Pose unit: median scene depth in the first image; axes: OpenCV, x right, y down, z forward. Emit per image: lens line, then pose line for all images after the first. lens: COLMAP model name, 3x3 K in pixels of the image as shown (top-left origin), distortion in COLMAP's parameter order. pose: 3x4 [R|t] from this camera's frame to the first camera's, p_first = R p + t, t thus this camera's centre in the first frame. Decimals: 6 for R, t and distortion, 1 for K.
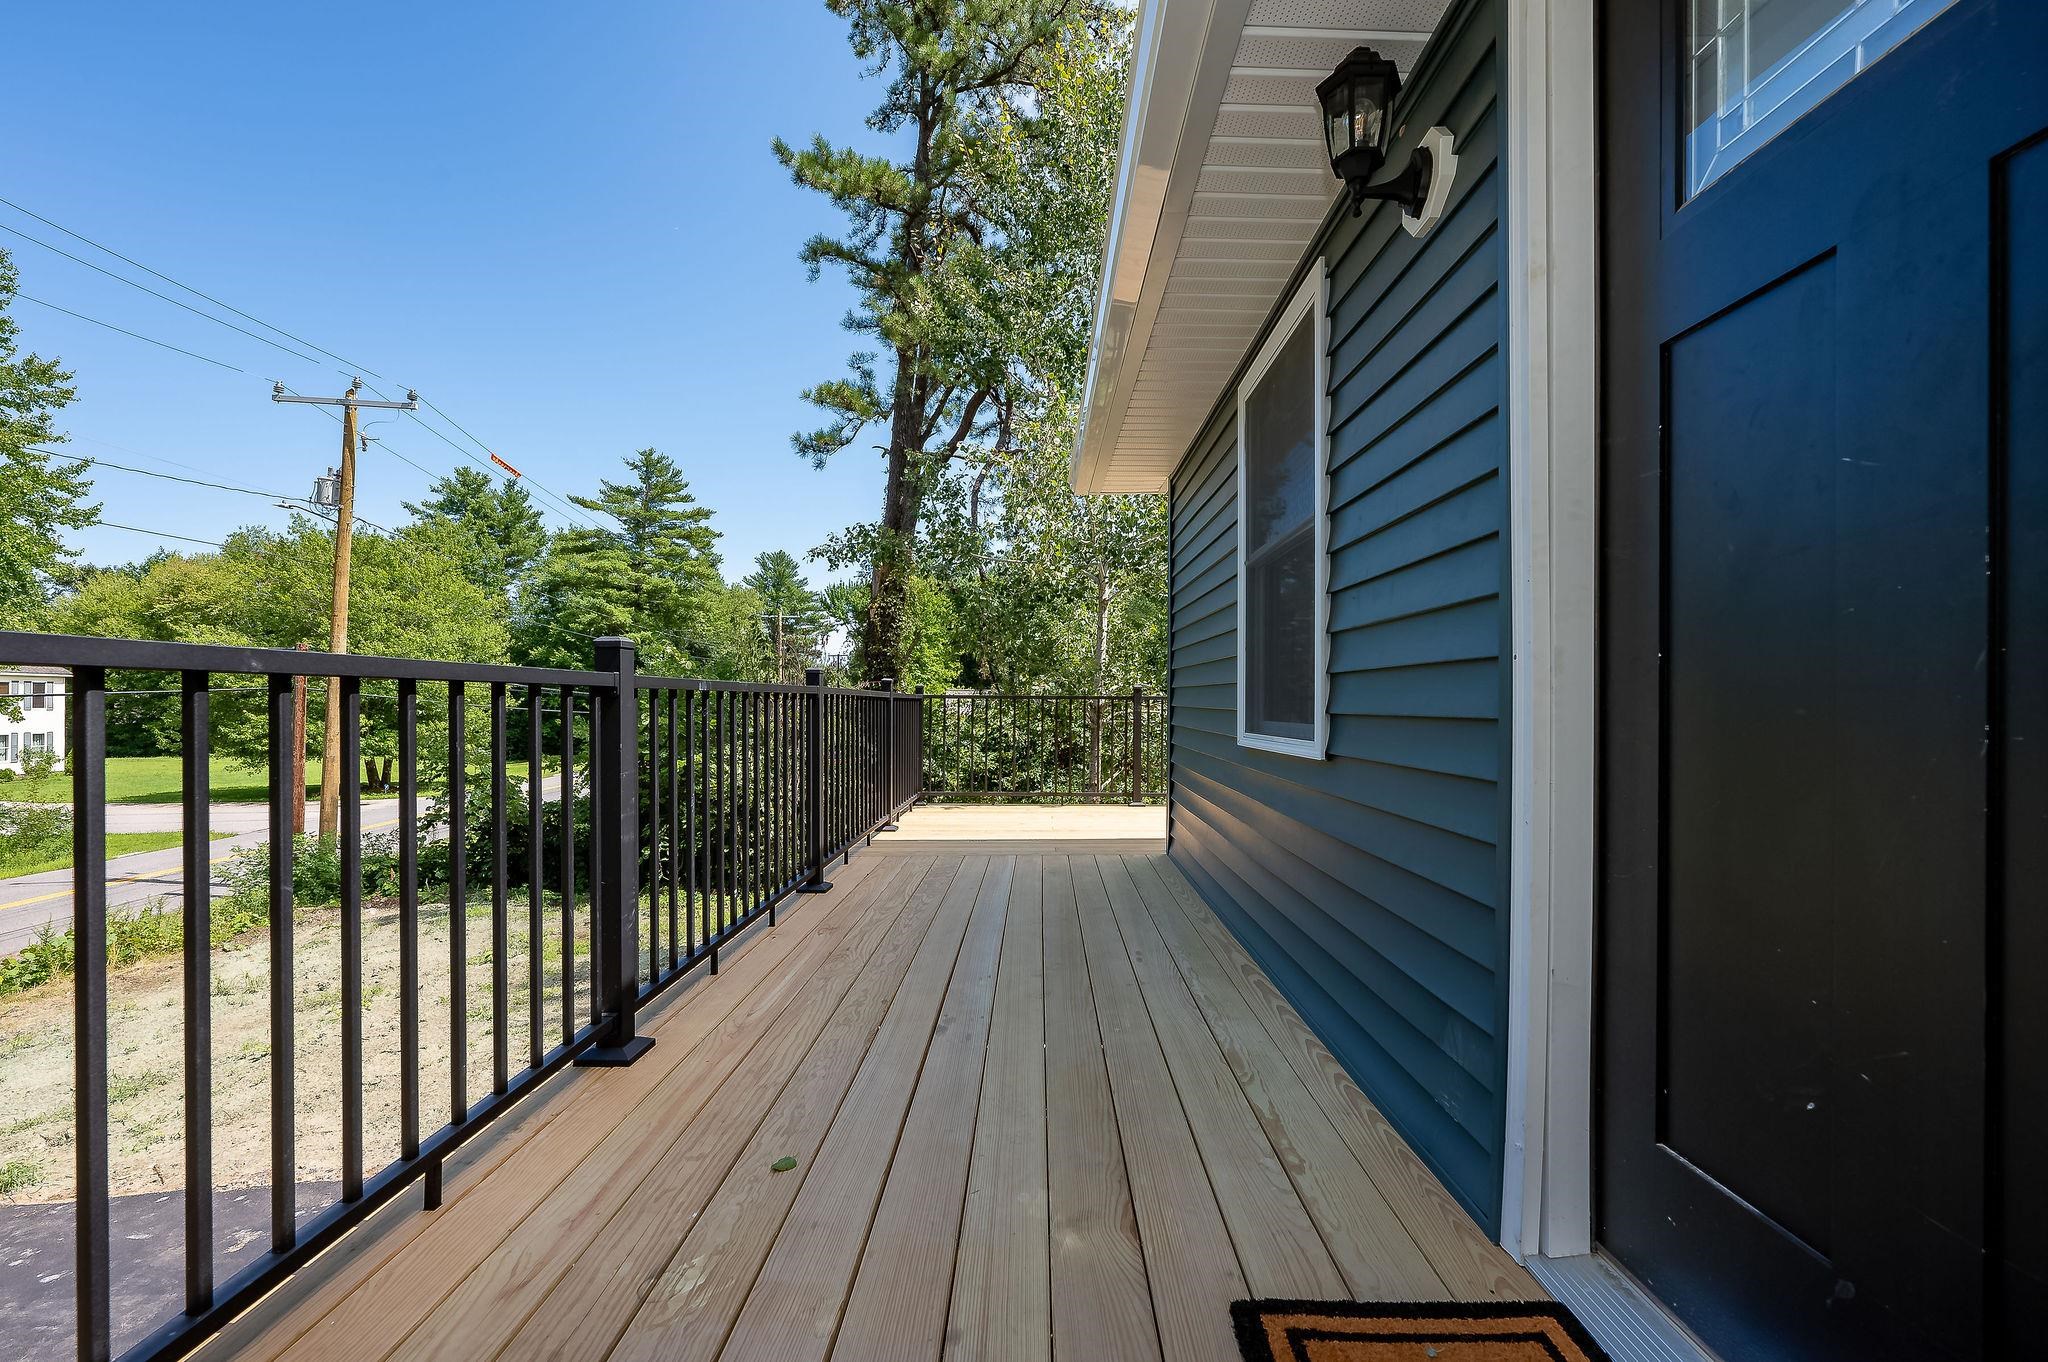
lens RADIAL K [[833.5, 0, 1023.3], [0, 833.5, 694.2], [0, 0, 1]] dist [-0.000981, -0.000080]
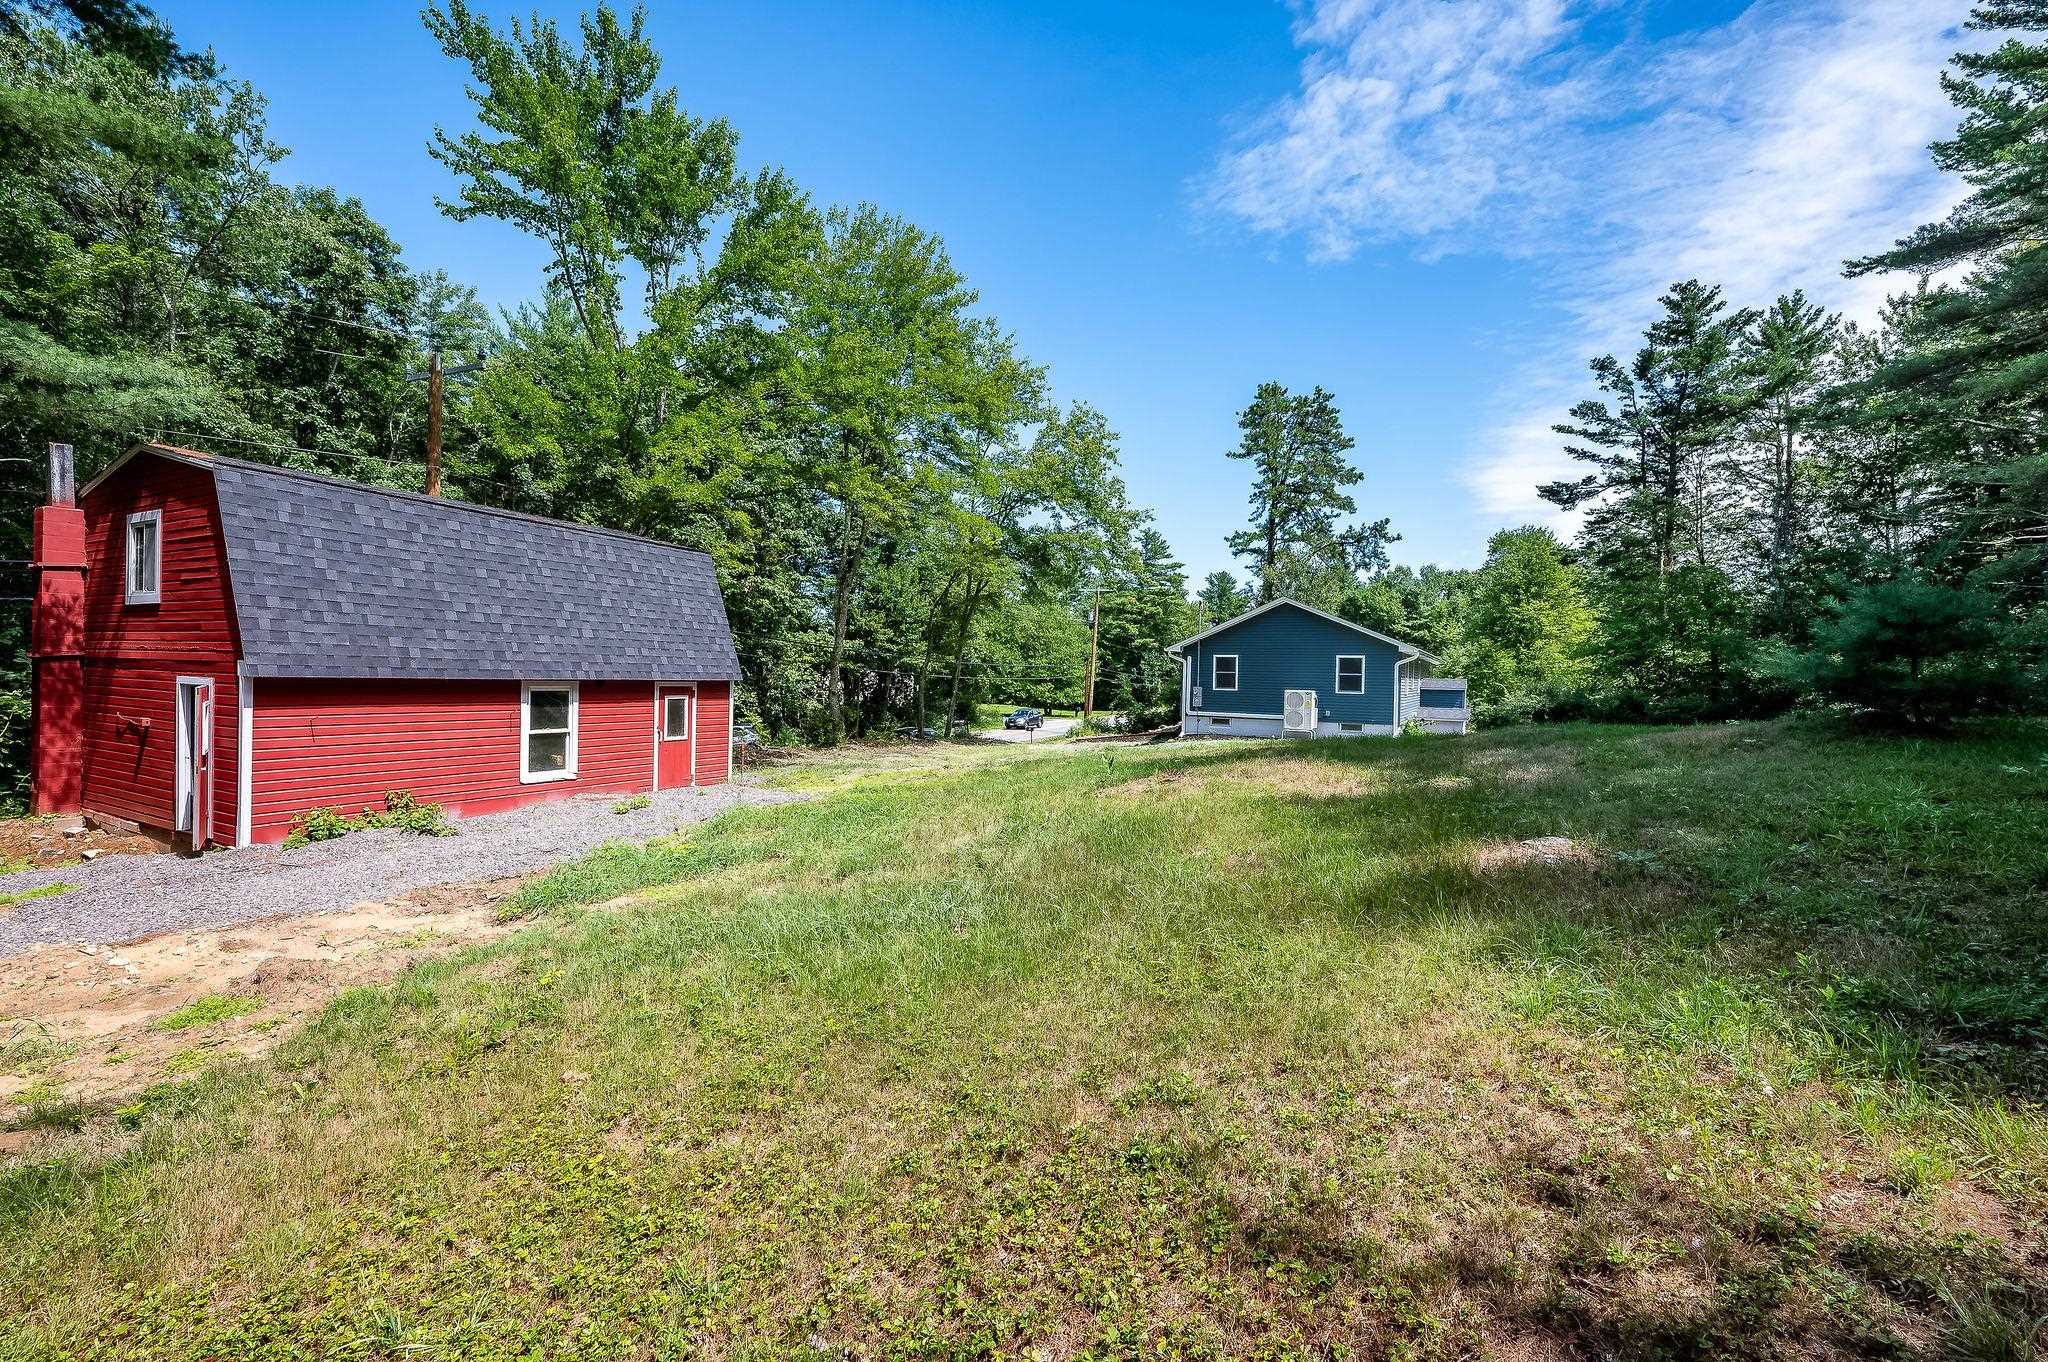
lens RADIAL K [[856.0, 0, 1024.0], [0, 856.0, 681.0], [0, 0, 1]] dist [-0.001064, -0.000407]
pose [[0.874412, 0.022609, -0.484656, 0.167494], [-0.019773, 0.999744, 0.010963, -0.003136], [0.484780, -0.000003, 0.874636, -0.607092]]
